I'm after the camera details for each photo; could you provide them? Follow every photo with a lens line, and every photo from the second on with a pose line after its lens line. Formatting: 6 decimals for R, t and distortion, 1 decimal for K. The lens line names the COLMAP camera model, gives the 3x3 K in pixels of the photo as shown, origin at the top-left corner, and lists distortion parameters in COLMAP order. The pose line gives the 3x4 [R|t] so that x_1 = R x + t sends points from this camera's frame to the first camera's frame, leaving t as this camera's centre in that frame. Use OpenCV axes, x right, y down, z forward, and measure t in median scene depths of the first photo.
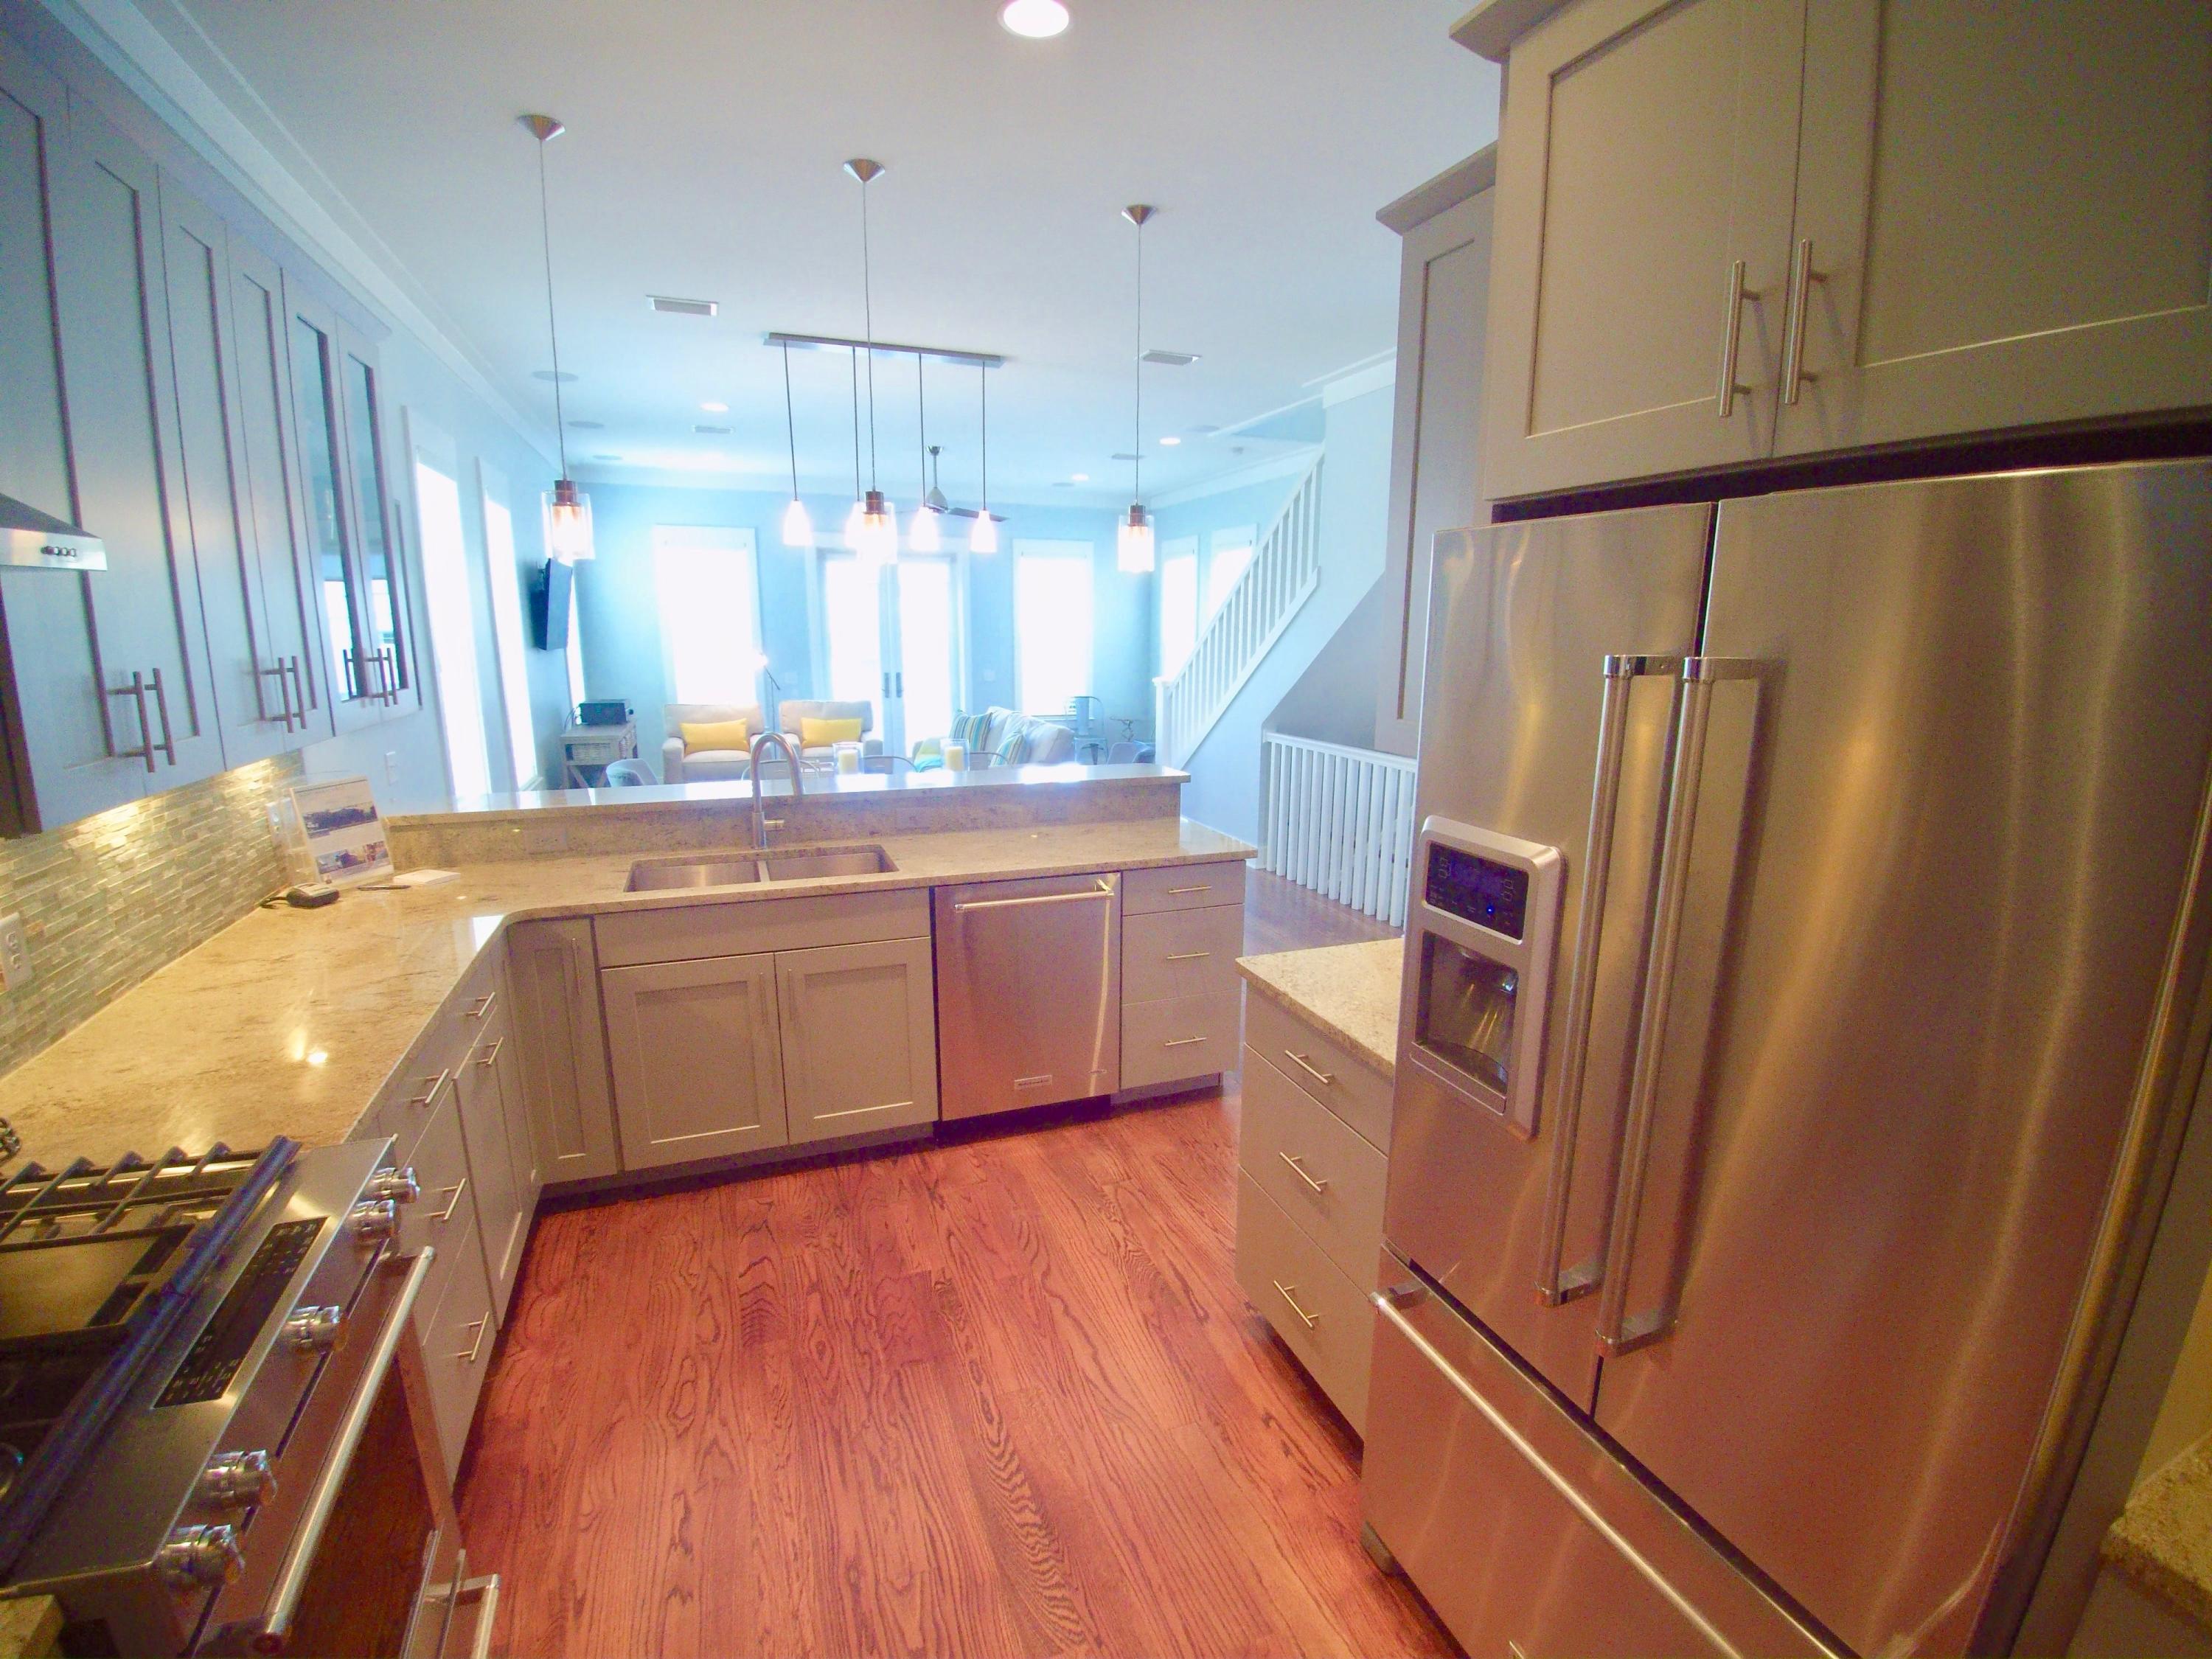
lens RADIAL K [[1022.2, 0, 1101.0], [0, 1022.2, 848.5], [0, 0, 1]] dist [-0.037483, -0.009730]
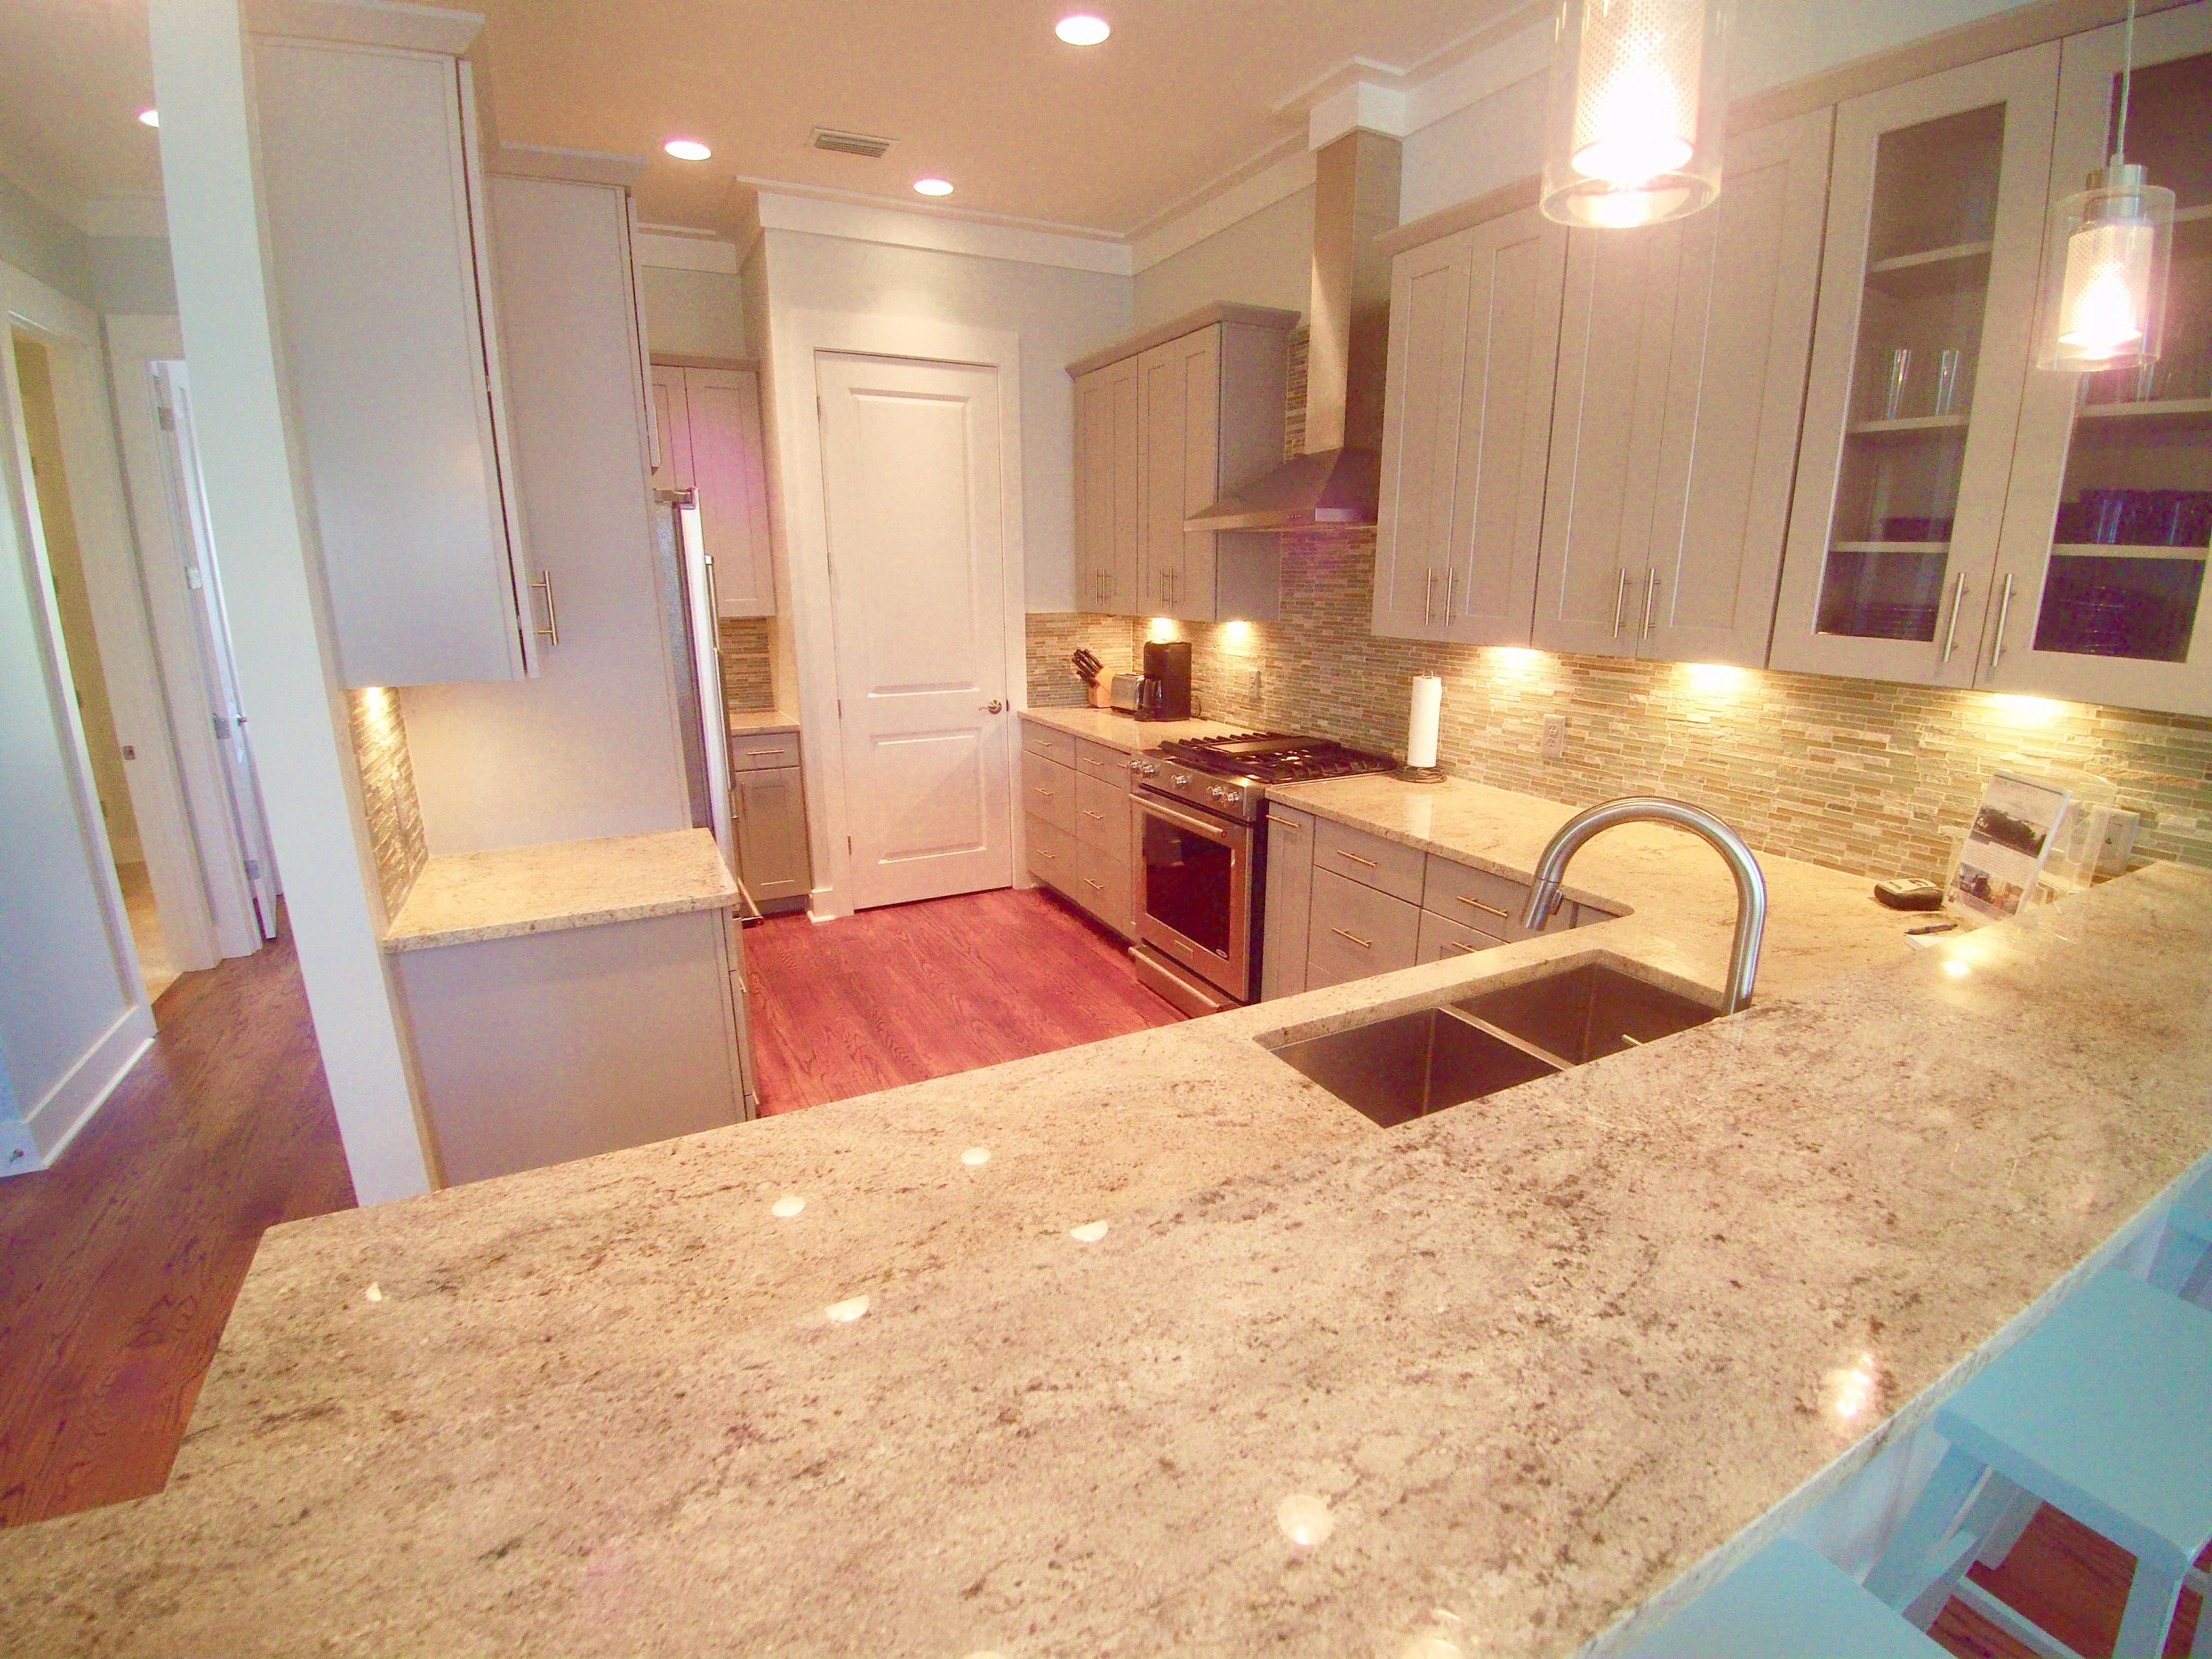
lens RADIAL K [[1022.2, 0, 1119.2], [0, 1022.2, 852.7], [0, 0, 1]] dist [-0.037483, -0.009730]
pose [[-0.993093, 0.028271, -0.113869, -0.097422], [-0.028006, 0.885357, 0.464068, -0.313800], [0.113934, 0.464052, -0.878450, 1.554623]]
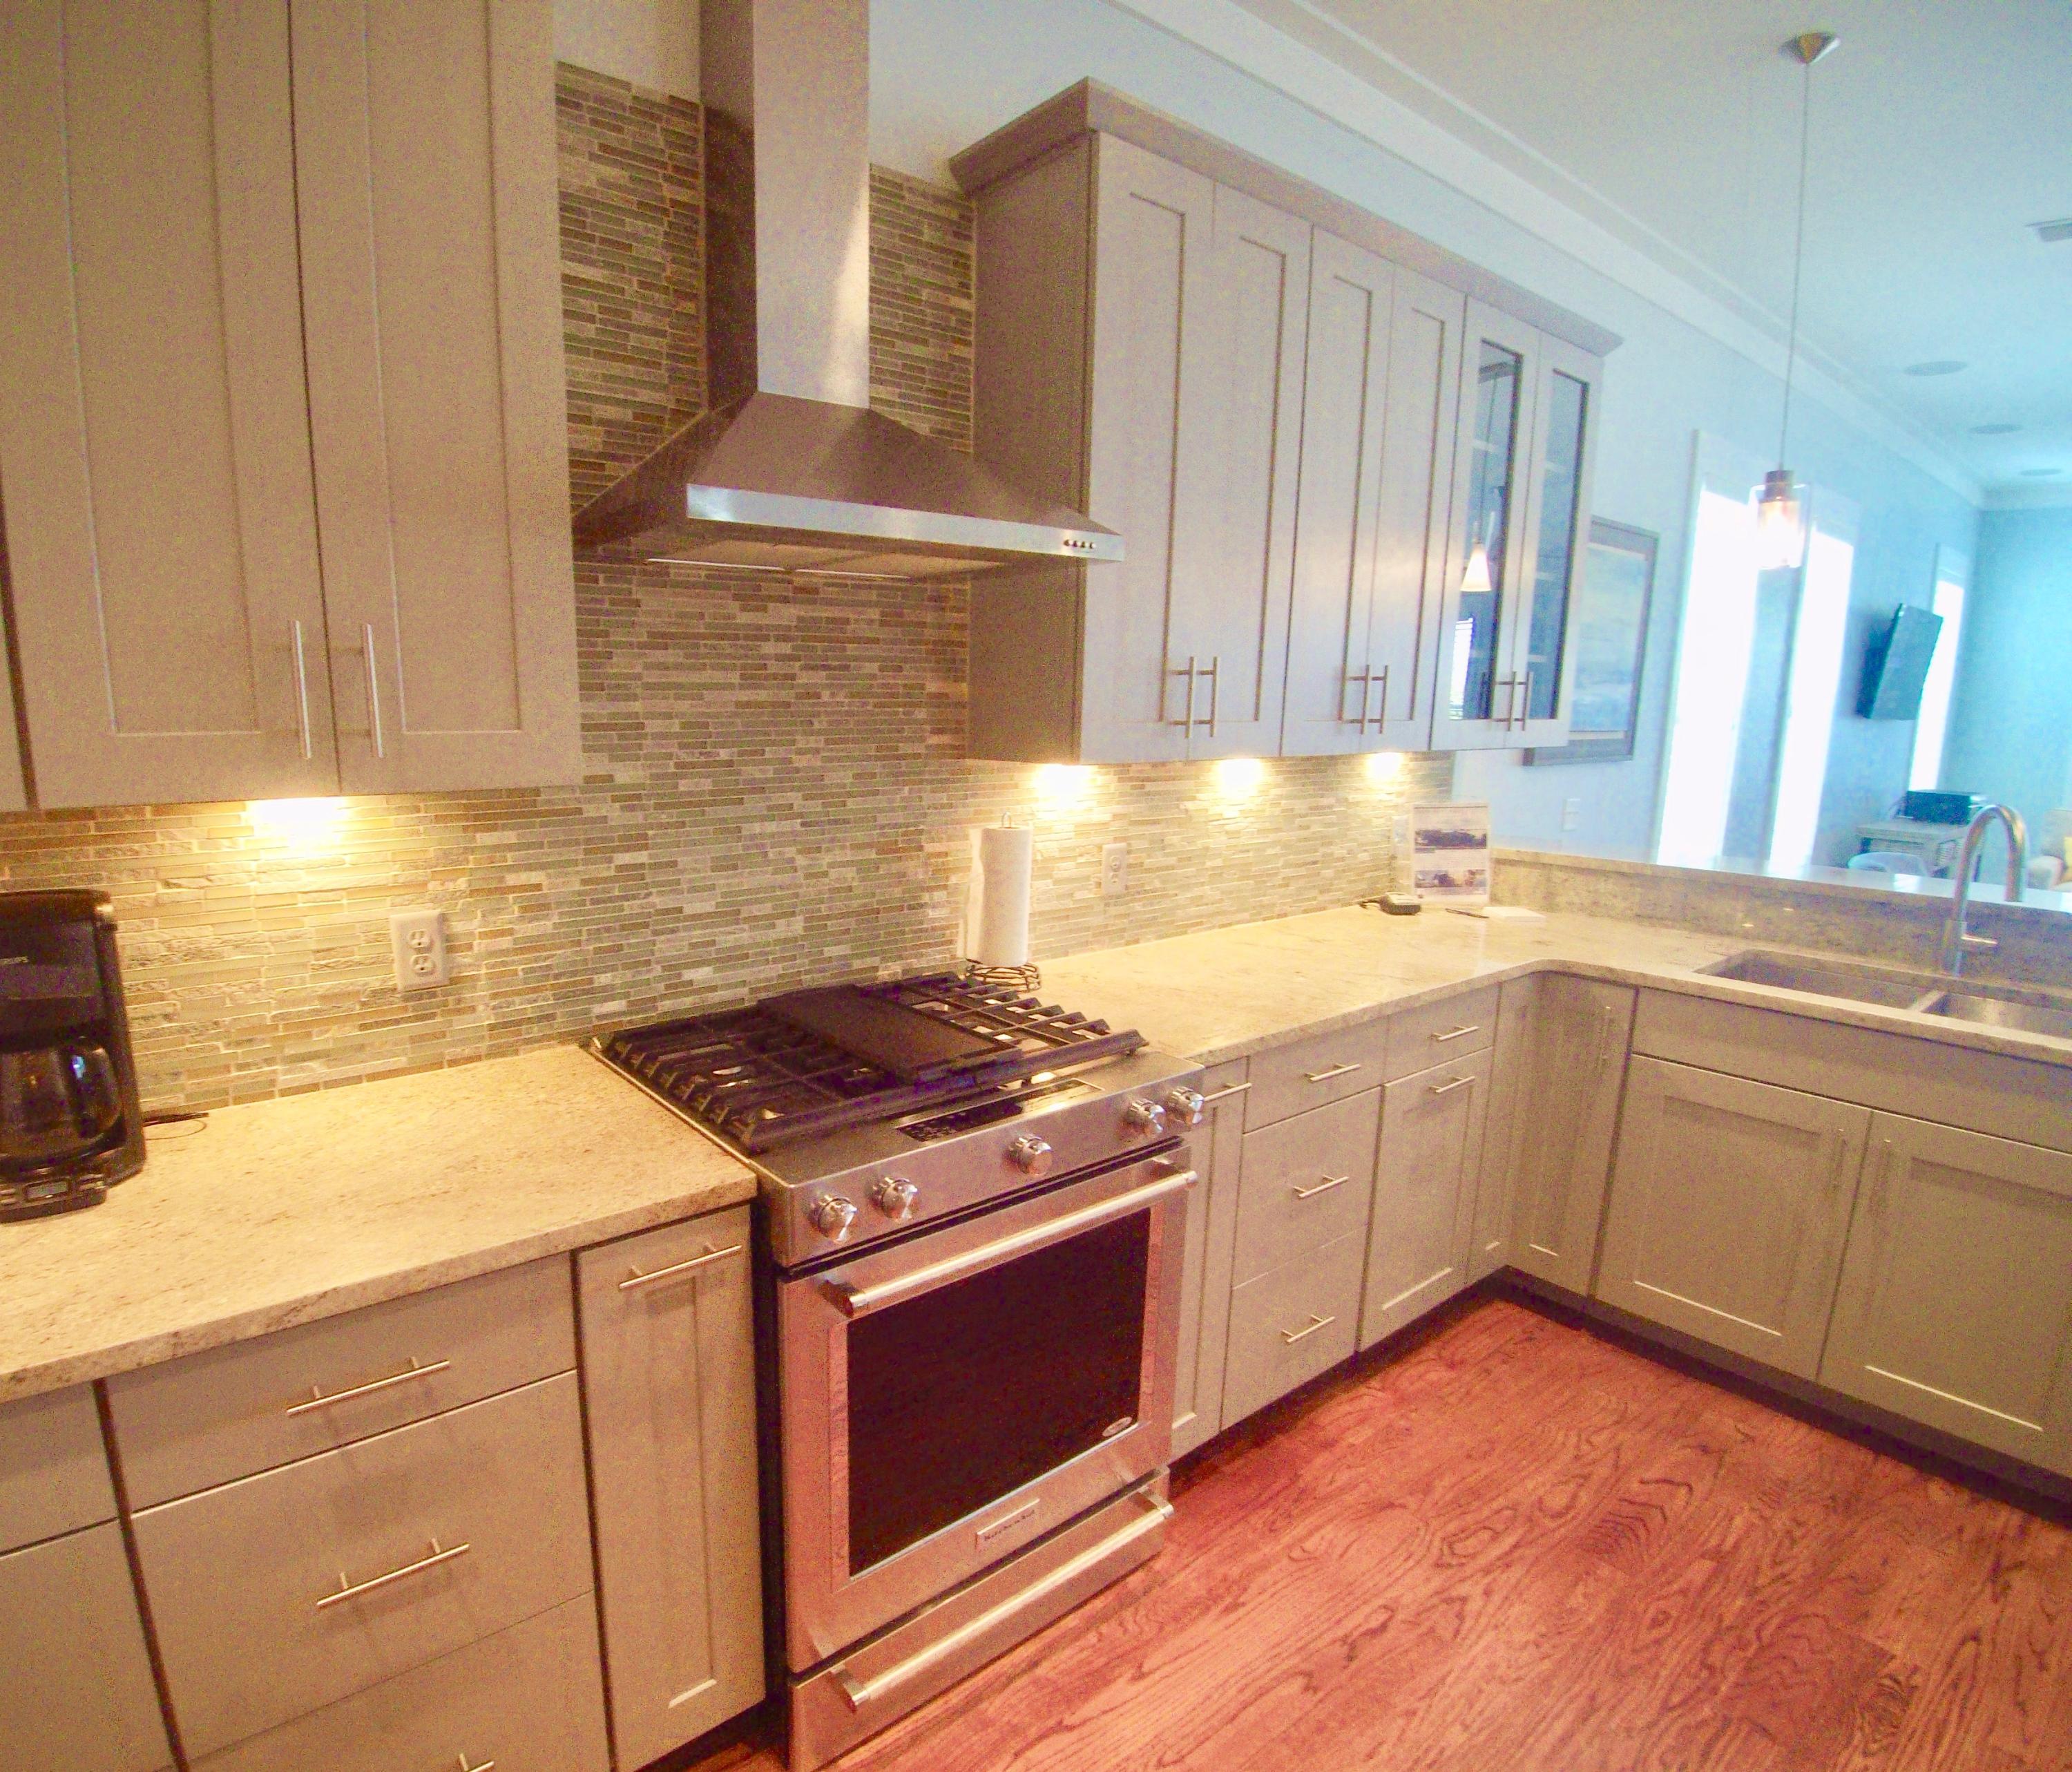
lens RADIAL K [[1126.5, 0, 915.4], [0, 1126.5, 907.5], [0, 0, 1]] dist [-0.033638, -0.004843]
pose [[0.277154, 0.169533, -0.945751, 0.184927], [-0.208757, 0.971422, 0.112959, 0.022983], [0.937873, 0.166125, 0.304625, 0.152212]]
